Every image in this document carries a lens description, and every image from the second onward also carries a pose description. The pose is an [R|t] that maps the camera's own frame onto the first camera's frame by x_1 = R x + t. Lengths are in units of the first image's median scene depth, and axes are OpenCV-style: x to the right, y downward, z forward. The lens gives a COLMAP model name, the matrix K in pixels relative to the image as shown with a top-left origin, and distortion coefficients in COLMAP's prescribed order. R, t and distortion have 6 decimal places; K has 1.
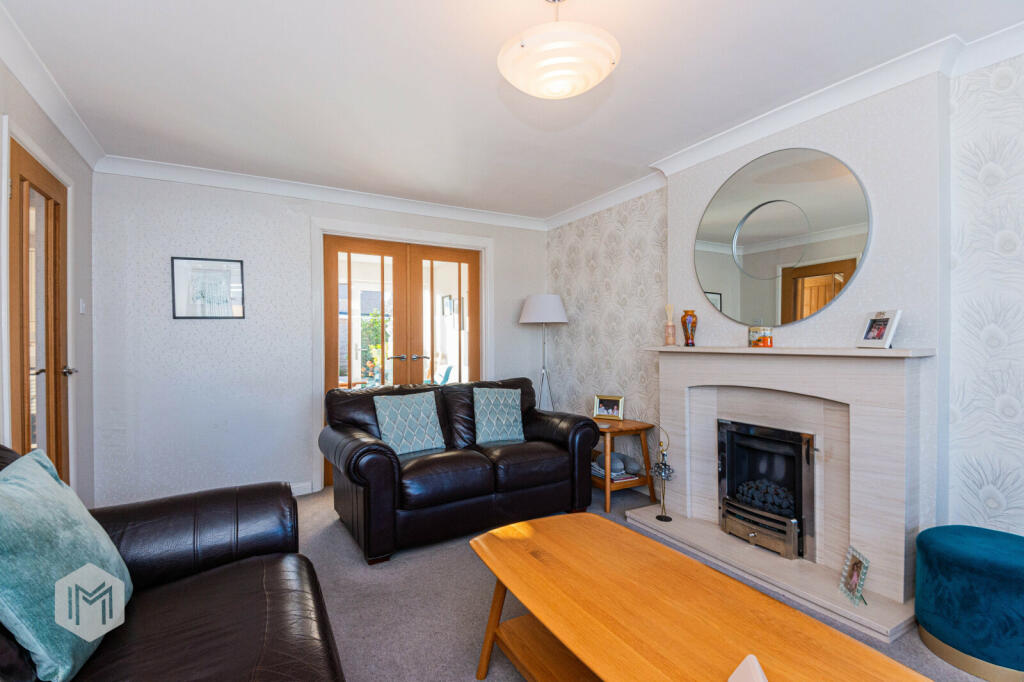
lens RADIAL K [[472.2, 0, 498.8], [0, 472.2, 338.4], [0, 0, 1]] dist [-0.000594, -0.000503]
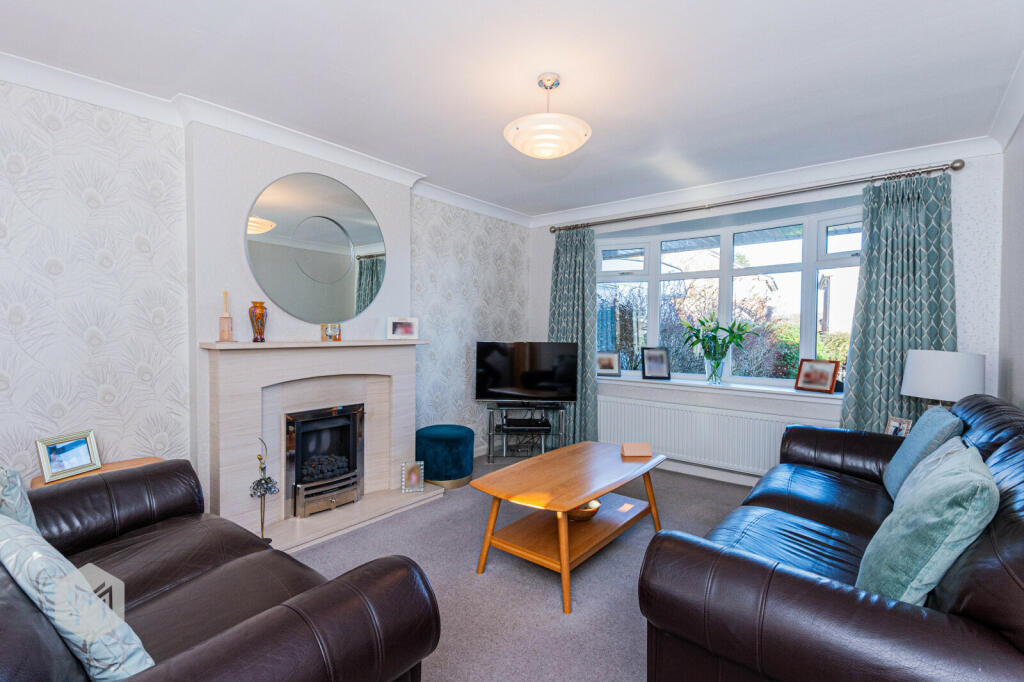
lens RADIAL K [[472.2, 0, 498.8], [0, 472.2, 338.4], [0, 0, 1]] dist [-0.000594, -0.000503]
pose [[-0.378084, -0.005258, 0.925756, -0.670540], [0.007143, 0.999938, 0.008597, 0.005869], [-0.925744, 0.009863, -0.378023, 1.016440]]
